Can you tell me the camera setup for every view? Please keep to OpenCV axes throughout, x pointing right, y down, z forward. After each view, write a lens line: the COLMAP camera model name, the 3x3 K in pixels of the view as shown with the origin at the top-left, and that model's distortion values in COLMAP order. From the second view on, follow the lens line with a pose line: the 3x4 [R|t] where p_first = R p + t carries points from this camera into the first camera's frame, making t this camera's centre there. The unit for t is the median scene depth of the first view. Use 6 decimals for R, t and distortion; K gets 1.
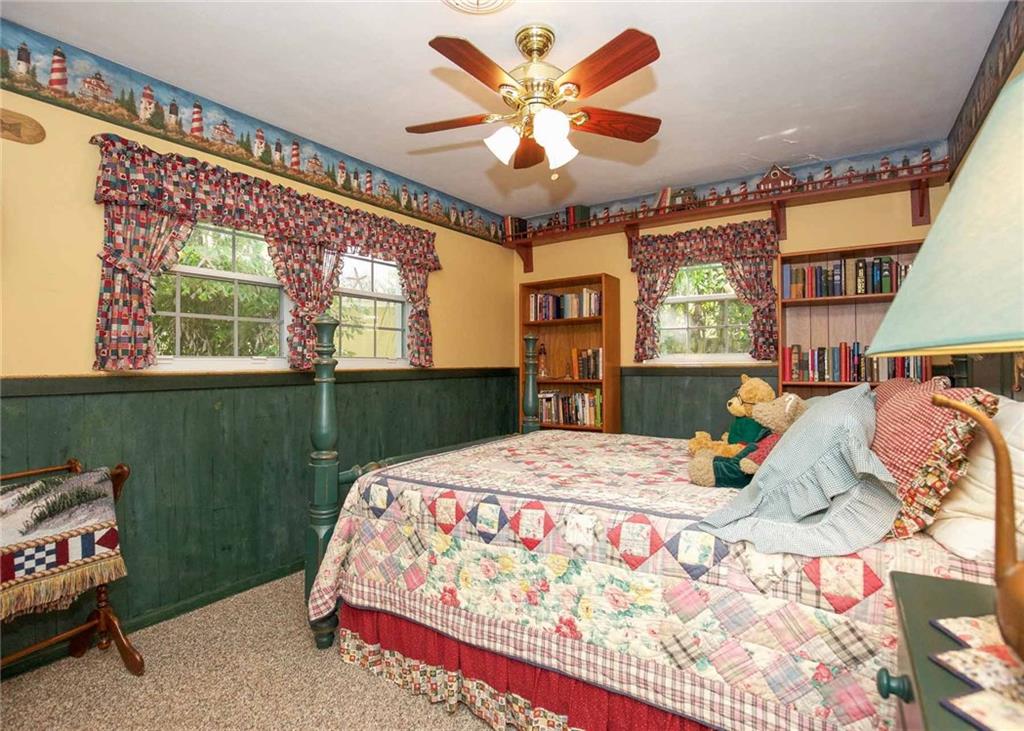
lens RADIAL K [[513.8, 0, 512.0], [0, 513.8, 363.9], [0, 0, 1]] dist [-0.031931, 0.003814]
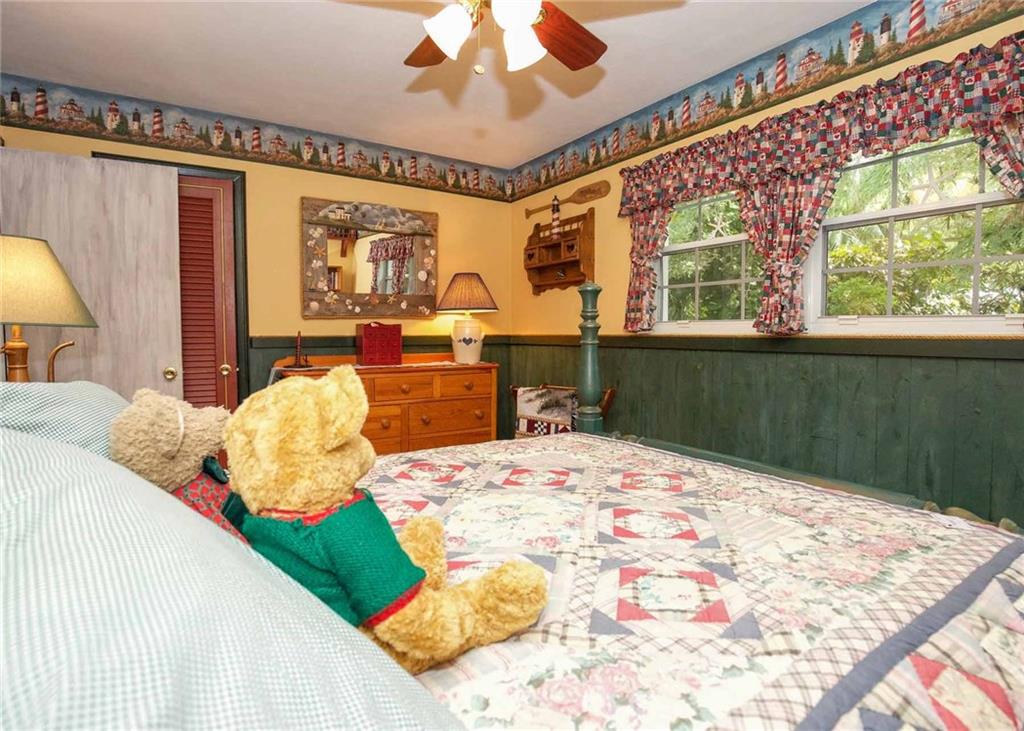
lens RADIAL K [[513.8, 0, 510.5], [0, 513.8, 361.7], [0, 0, 1]] dist [-0.031931, 0.003814]
pose [[-0.385527, 0.063683, -0.920496, 0.696076], [0.005574, 0.997758, 0.066693, -0.002057], [0.922680, 0.020581, -0.385018, 1.239762]]
